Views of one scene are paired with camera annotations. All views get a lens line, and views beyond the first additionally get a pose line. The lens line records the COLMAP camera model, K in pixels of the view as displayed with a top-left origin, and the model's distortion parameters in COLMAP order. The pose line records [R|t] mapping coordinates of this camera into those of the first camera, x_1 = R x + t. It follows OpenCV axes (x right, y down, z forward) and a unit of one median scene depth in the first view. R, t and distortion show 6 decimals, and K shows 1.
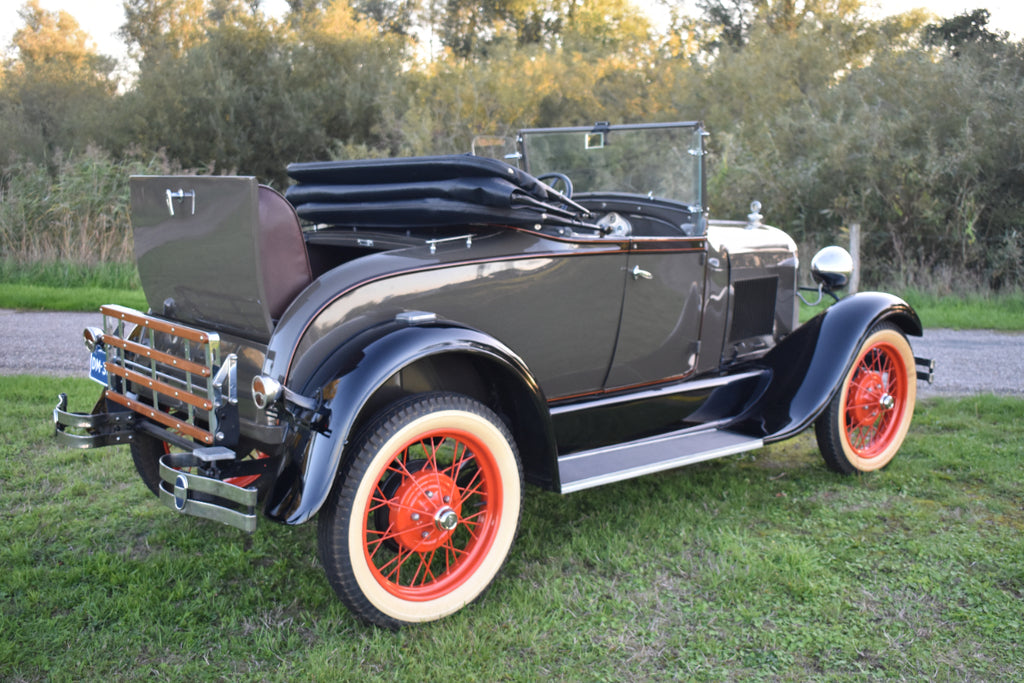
lens RADIAL K [[1081.6, 0, 529.2], [0, 1081.6, 361.1], [0, 0, 1]] dist [-0.068175, 0.000000]
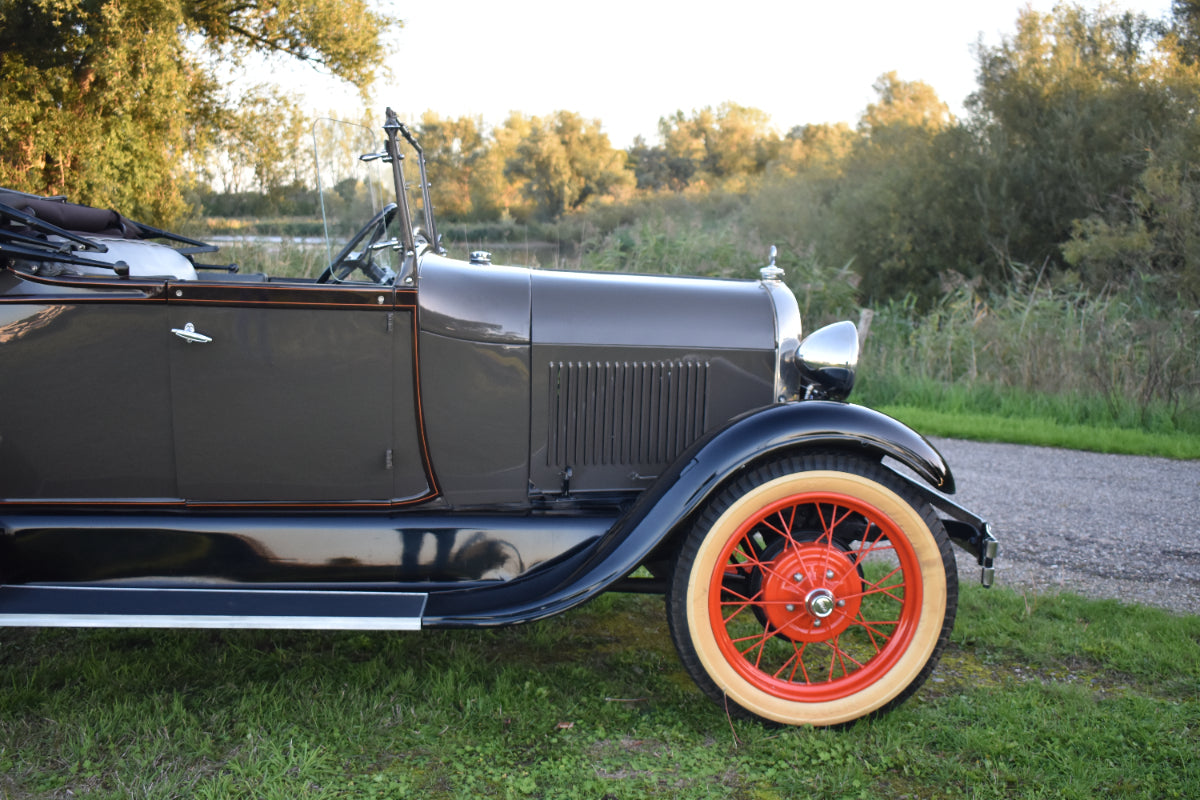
lens RADIAL K [[1298.1, 0, 599.0], [0, 1298.1, 395.7], [0, 0, 1]] dist [-0.064662, 0.000000]
pose [[0.794264, 0.056986, -0.604894, 0.707367], [-0.100946, 0.994131, -0.038894, -0.032746], [0.599128, 0.091954, 0.795355, 0.454664]]
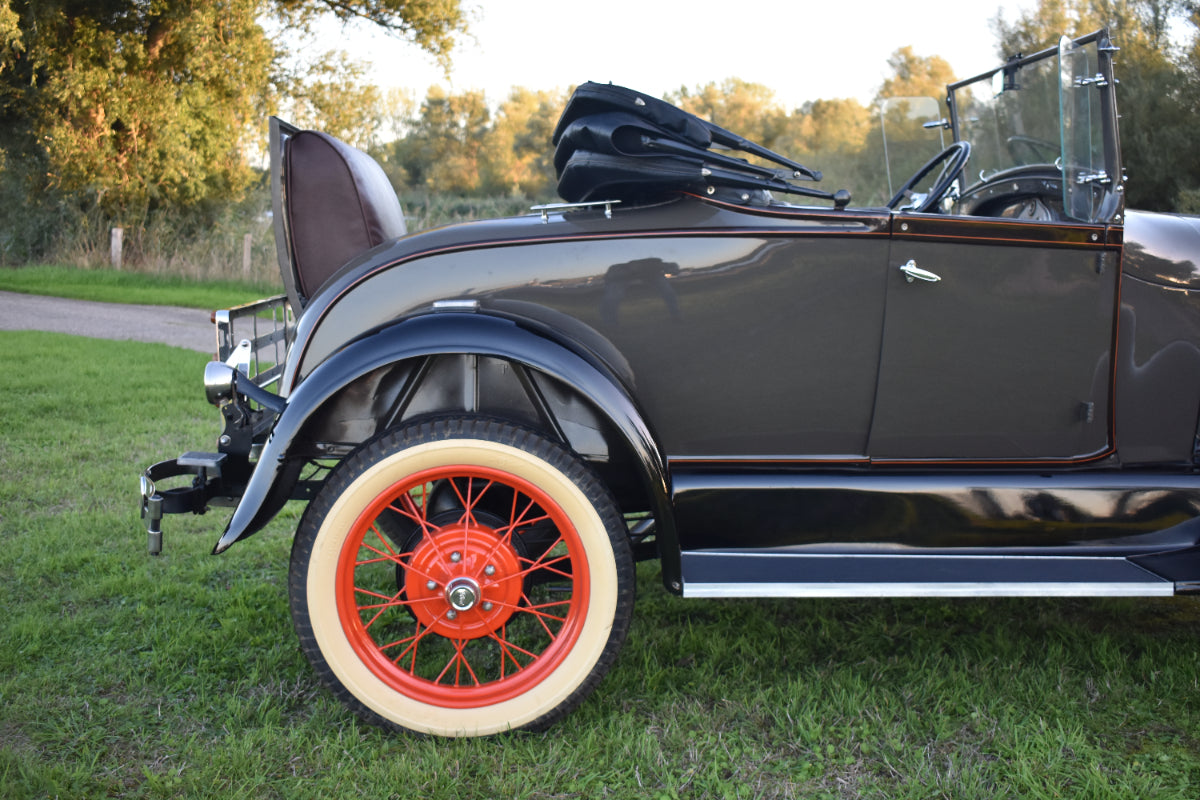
lens RADIAL K [[1298.1, 0, 609.7], [0, 1298.1, 402.7], [0, 0, 1]] dist [-0.064662, 0.000000]
pose [[0.796487, 0.073211, -0.600208, 0.363926], [-0.103314, 0.994523, -0.015791, 0.019510], [0.595765, 0.074588, 0.799688, 0.279978]]
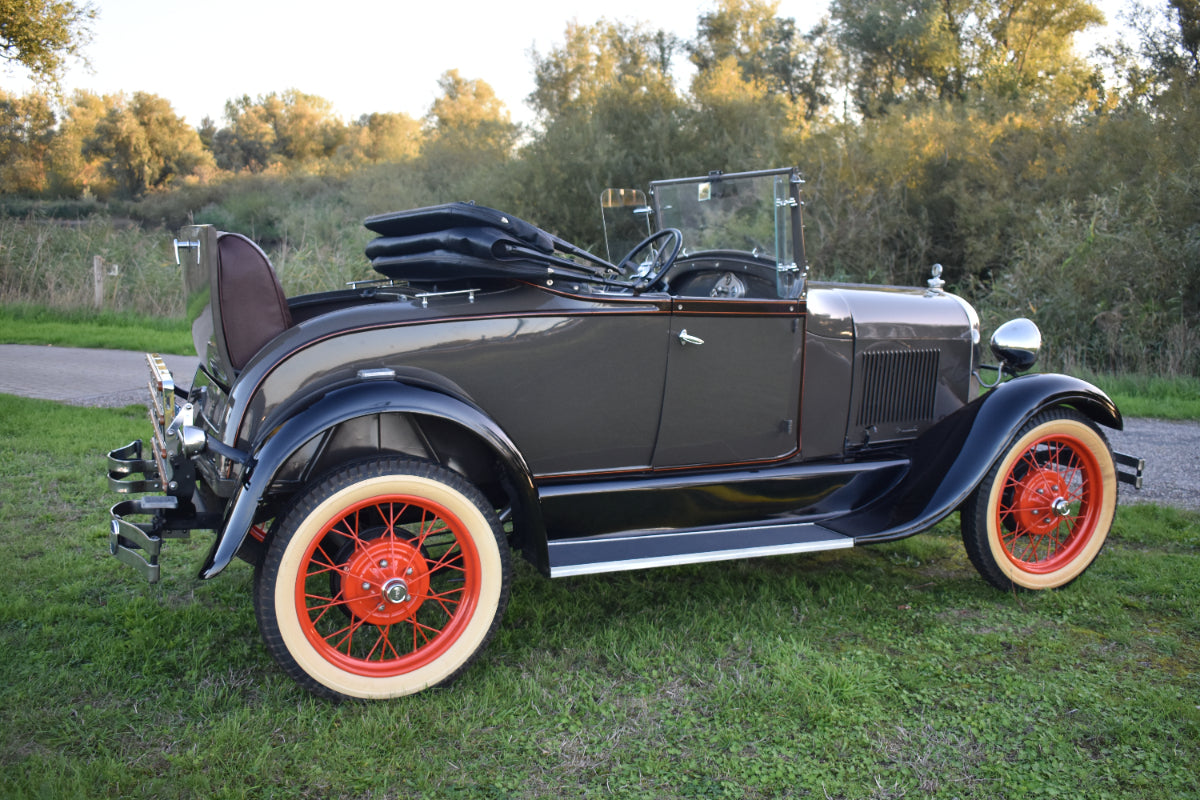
lens RADIAL K [[1159.7, 0, 613.1], [0, 1159.7, 405.5], [0, 0, 1]] dist [-0.074571, 0.000000]
pose [[0.957807, 0.043567, -0.284089, 0.280343], [-0.053155, 0.998244, -0.026126, 0.001708], [0.282452, 0.040125, 0.958442, 0.068325]]
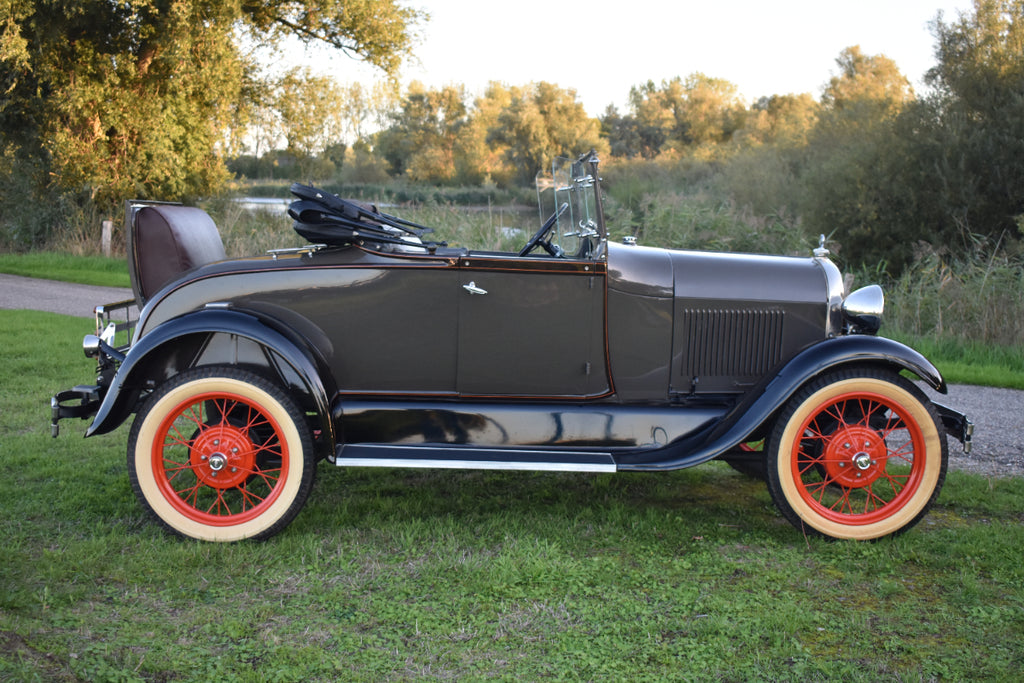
lens RADIAL K [[1222.4, 0, 513.4], [0, 1222.4, 338.0], [0, 0, 1]] dist [-0.056689, 0.000000]
pose [[0.763745, 0.060144, -0.642710, 0.829954], [-0.114644, 0.992460, -0.043361, 0.016012], [0.635256, 0.106799, 0.764882, 0.070157]]
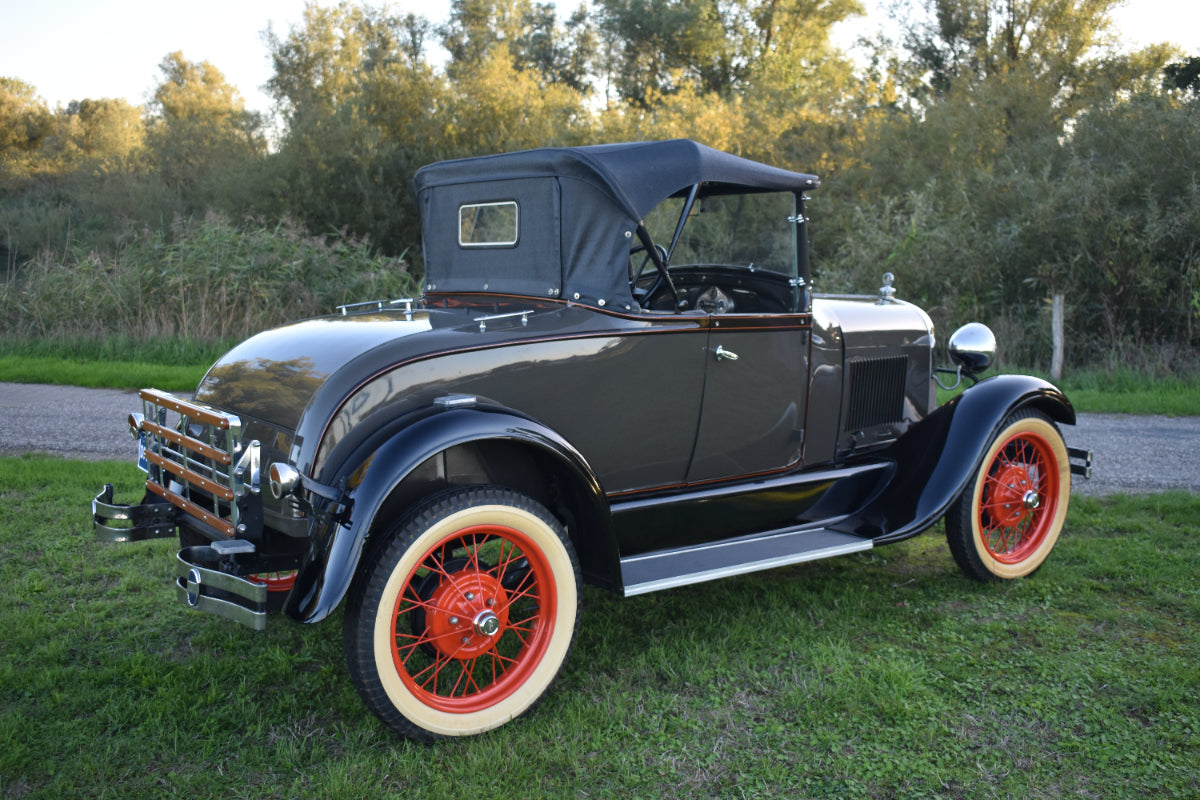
lens RADIAL K [[1221.5, 0, 619.1], [0, 1221.5, 406.8], [0, 0, 1]] dist [-0.069612, 0.000000]
pose [[0.996583, 0.004105, -0.082492, 0.088244], [-0.006934, 0.999397, -0.034034, -0.002114], [0.082303, 0.034490, 0.996010, -0.018126]]
